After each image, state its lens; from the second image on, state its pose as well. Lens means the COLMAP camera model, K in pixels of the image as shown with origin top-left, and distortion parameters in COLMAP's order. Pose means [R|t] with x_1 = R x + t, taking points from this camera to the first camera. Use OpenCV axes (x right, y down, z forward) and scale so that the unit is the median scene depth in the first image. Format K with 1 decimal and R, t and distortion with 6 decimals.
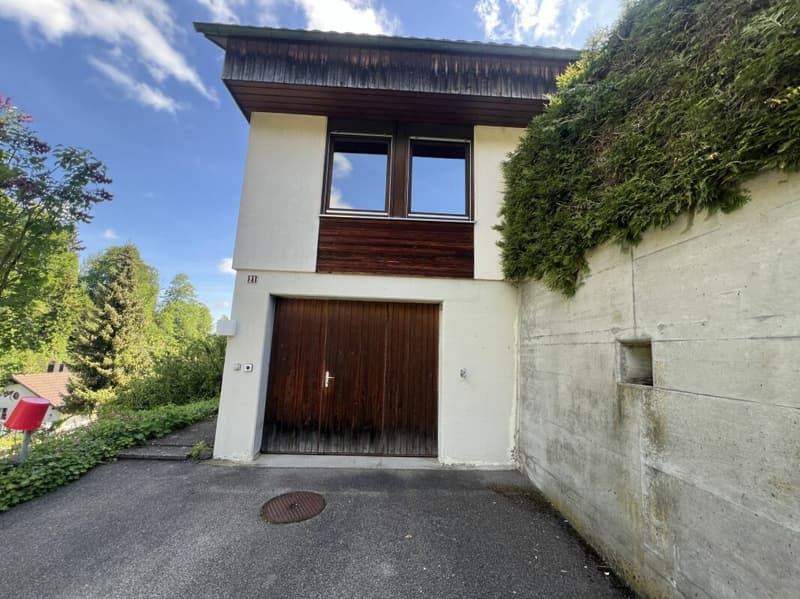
lens RADIAL K [[320.8, 0, 399.1], [0, 320.8, 298.0], [0, 0, 1]] dist [0.000009, -0.000467]
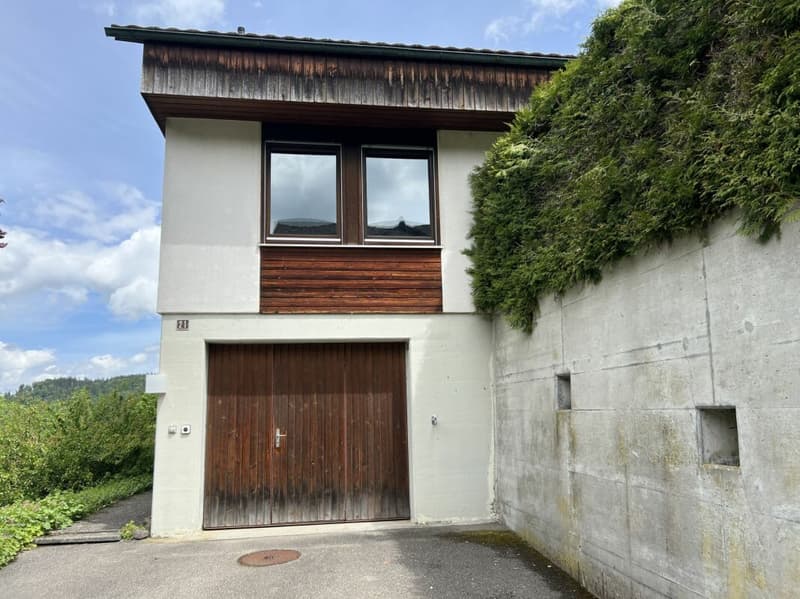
lens RADIAL K [[603.3, 0, 403.3], [0, 603.3, 302.3], [0, 0, 1]] dist [0.057372, -0.059201]
pose [[0.991733, -0.038558, 0.122392, -0.079041], [0.040489, 0.999091, -0.013329, -0.073890], [-0.121767, 0.018174, 0.992392, -0.664046]]
